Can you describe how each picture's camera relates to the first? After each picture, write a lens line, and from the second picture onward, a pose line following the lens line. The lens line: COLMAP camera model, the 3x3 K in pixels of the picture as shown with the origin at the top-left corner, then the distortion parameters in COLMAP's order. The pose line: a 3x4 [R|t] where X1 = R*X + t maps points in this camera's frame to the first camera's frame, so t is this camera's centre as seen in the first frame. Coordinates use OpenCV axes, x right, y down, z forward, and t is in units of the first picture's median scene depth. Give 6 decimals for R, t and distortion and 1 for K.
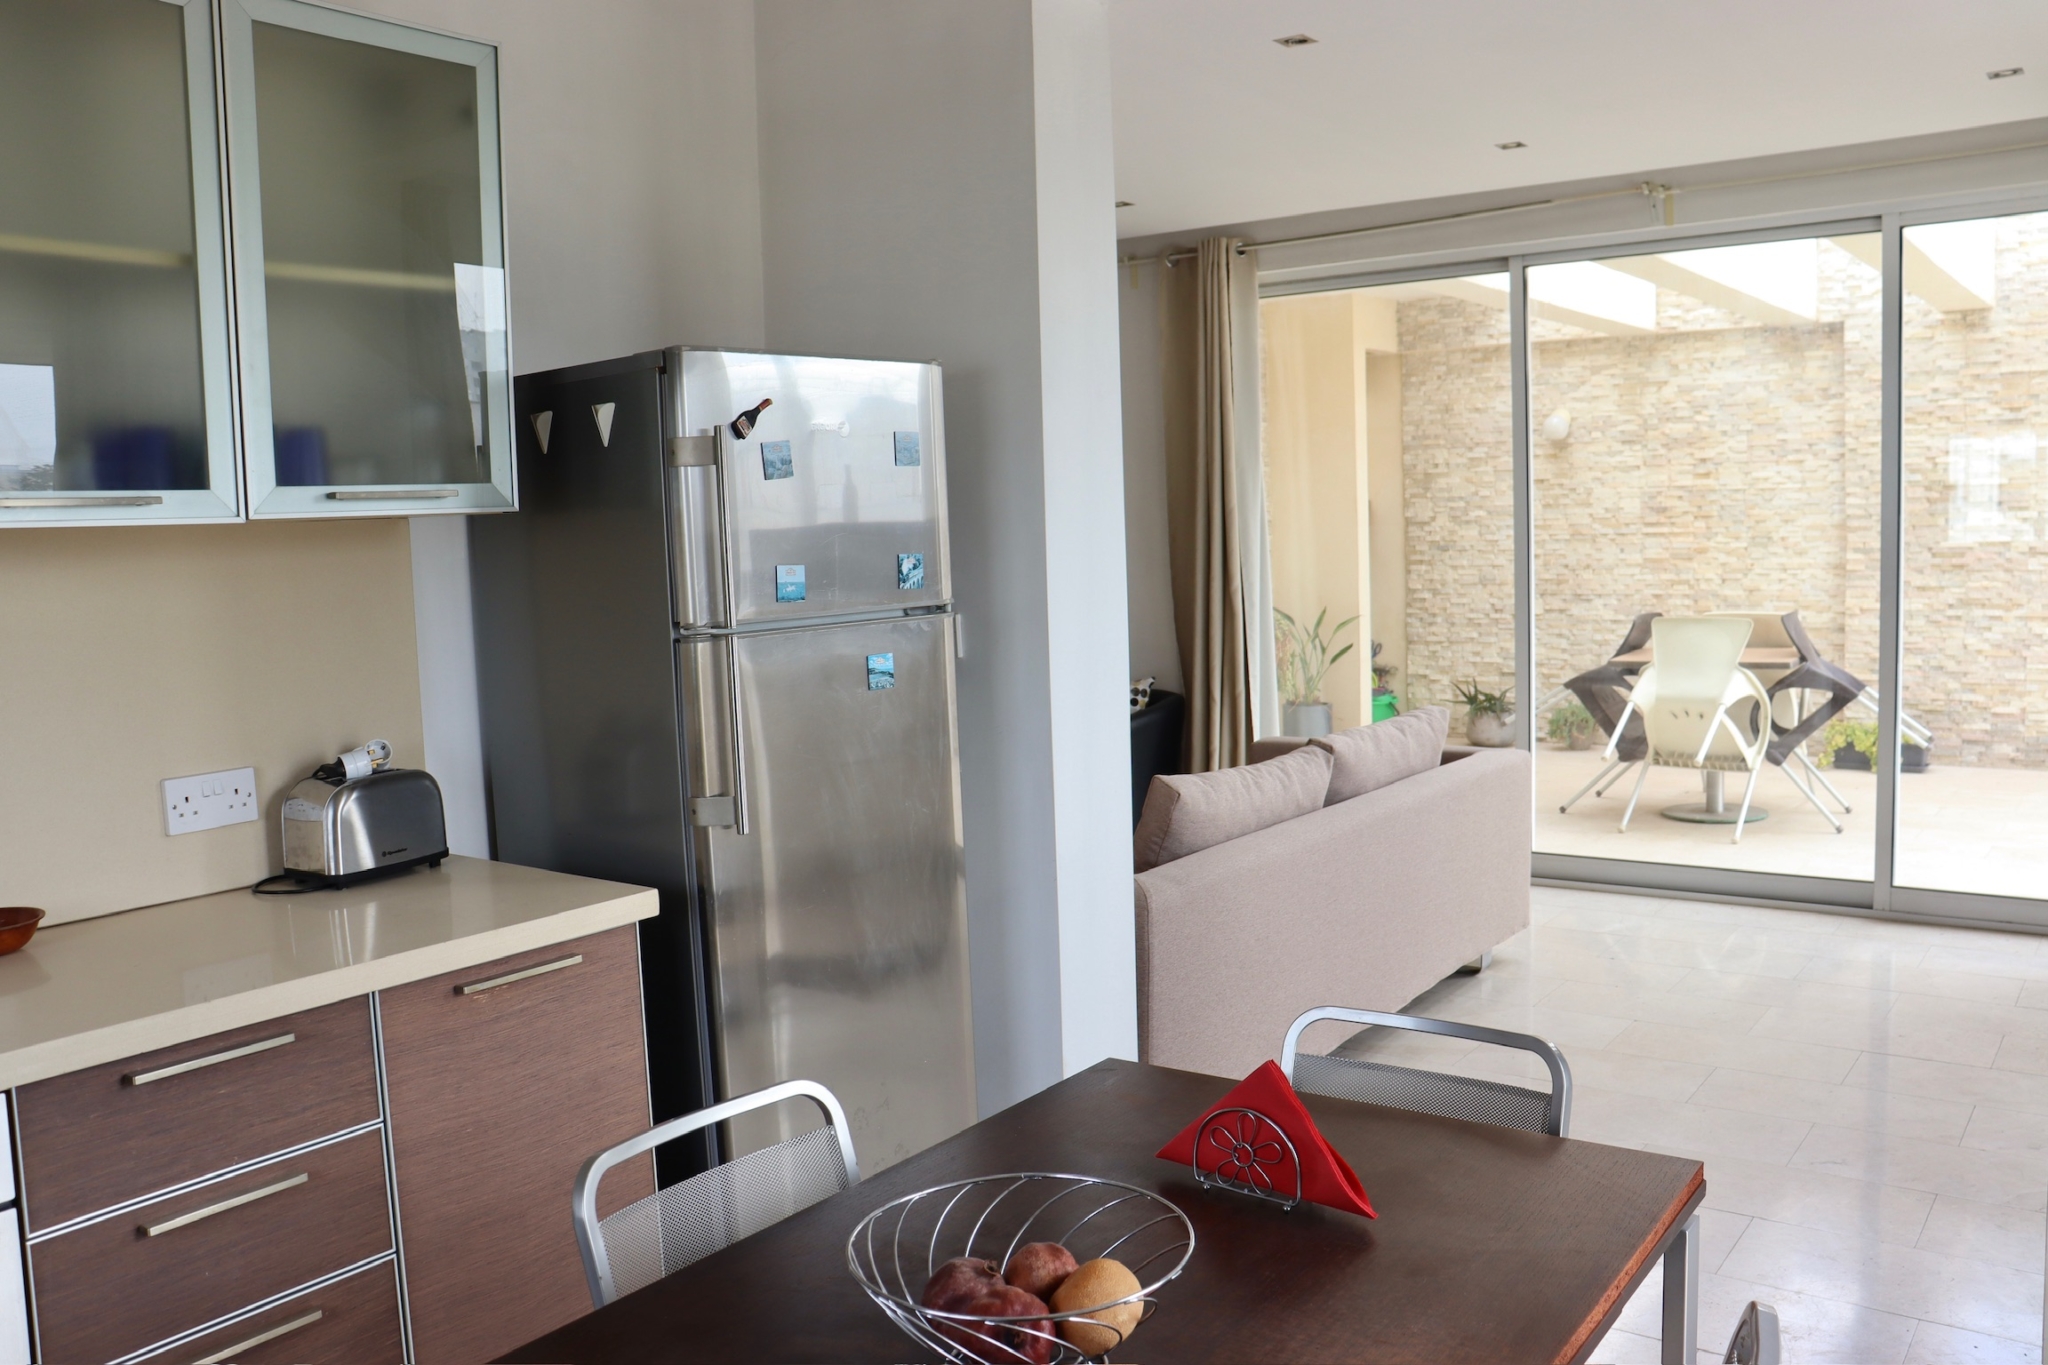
lens RADIAL K [[1701.7, 0, 1024.0], [0, 1701.7, 682.5], [0, 0, 1]] dist [-0.175183, 0.154804]
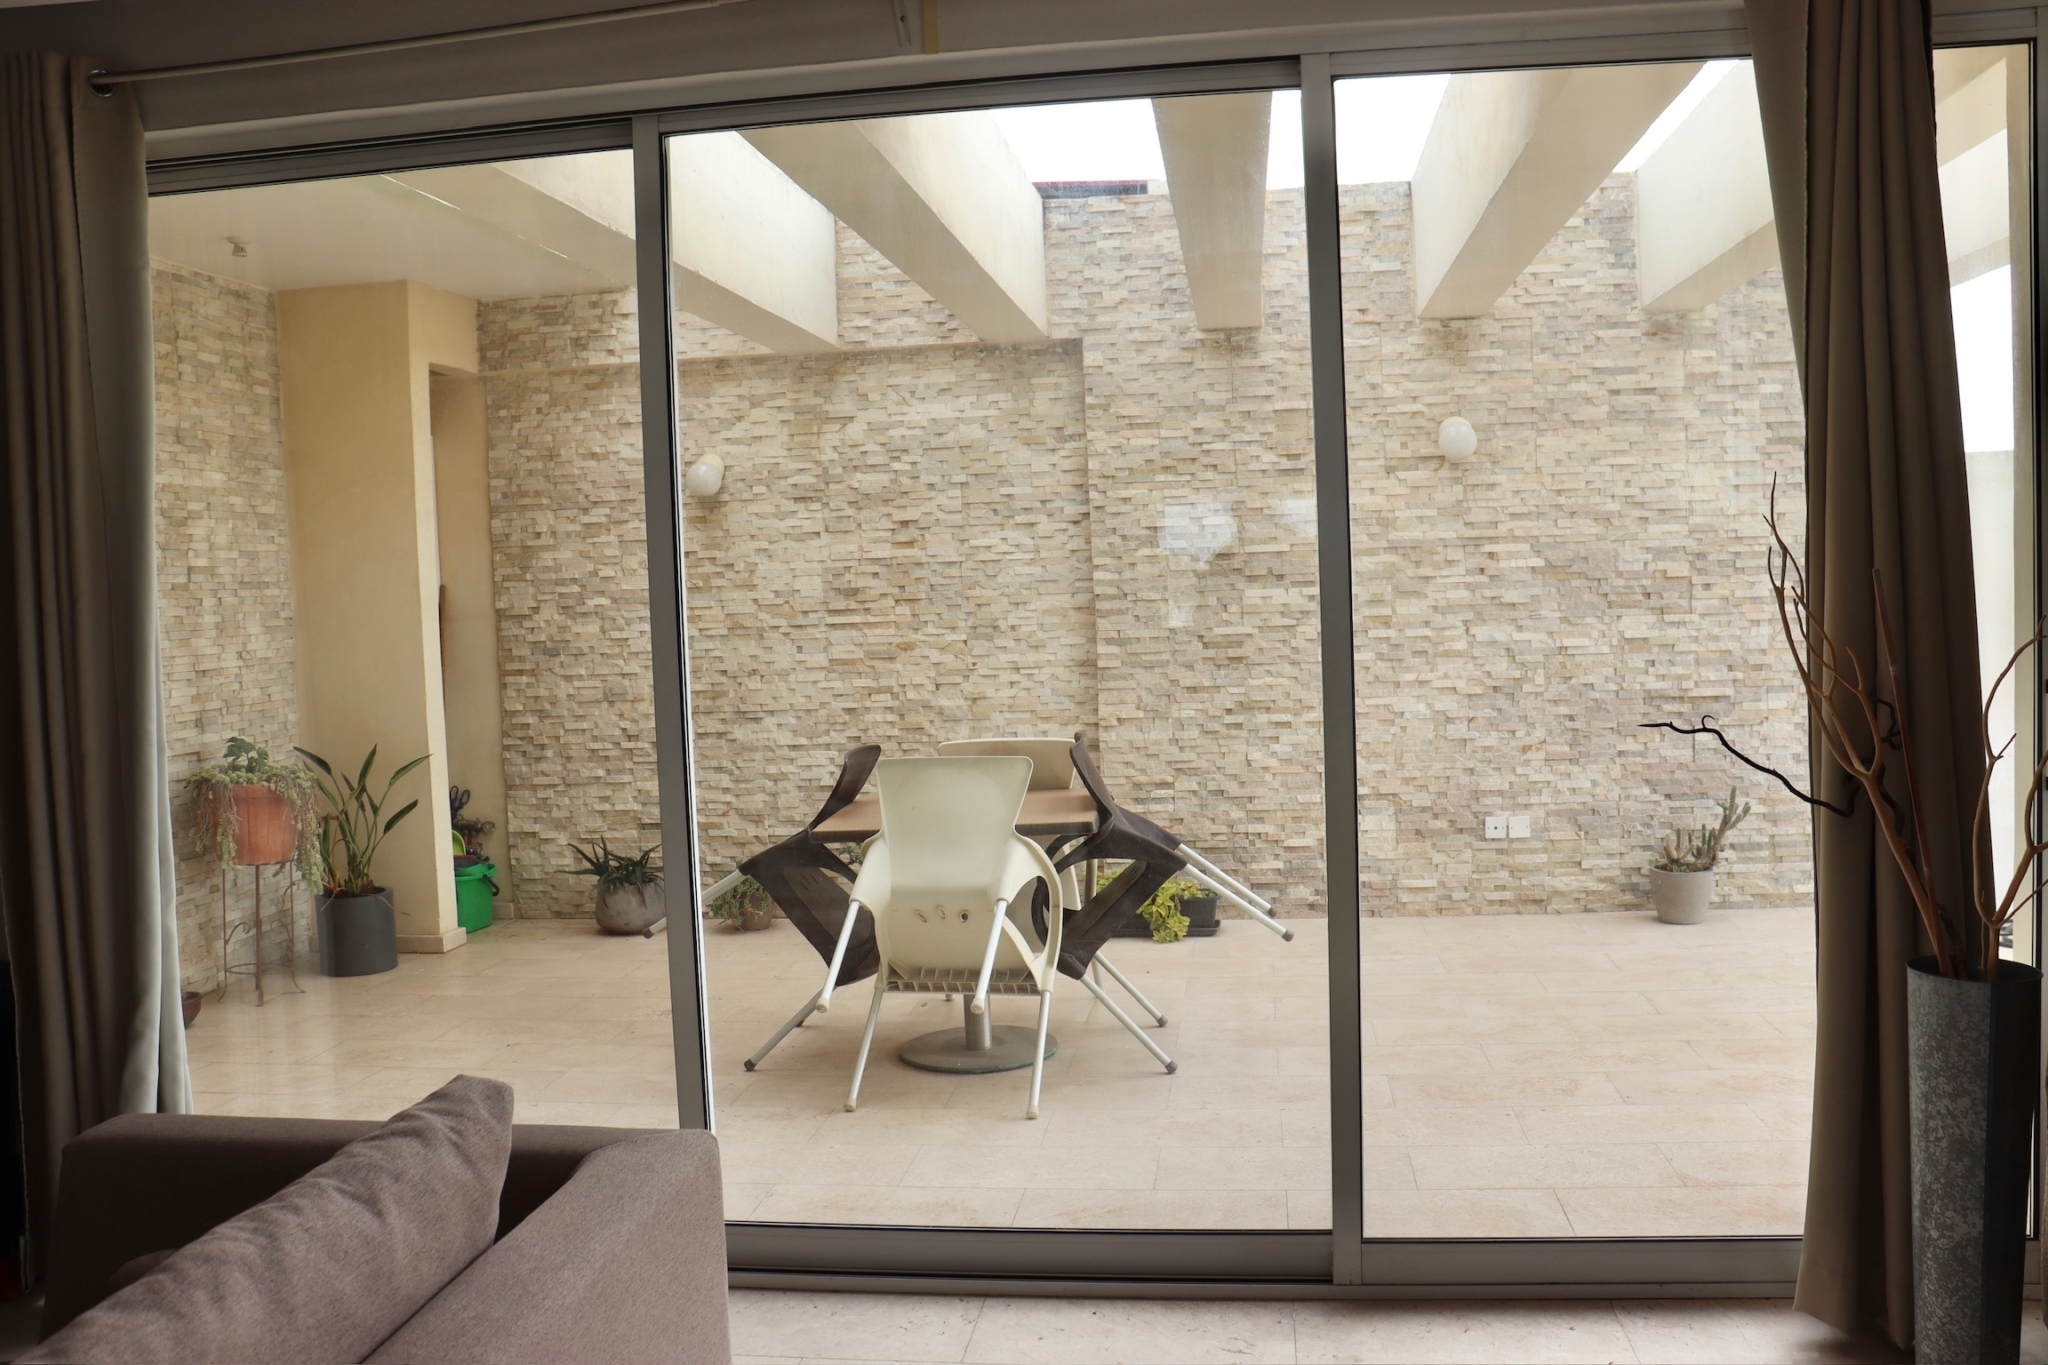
lens RADIAL K [[1701.7, 0, 1024.0], [0, 1701.7, 682.5], [0, 0, 1]] dist [-0.175183, 0.154804]
pose [[0.876579, -0.028116, 0.480436, 0.093688], [0.054376, 0.997686, -0.040827, -0.030462], [-0.478176, 0.061912, 0.876079, 0.321808]]
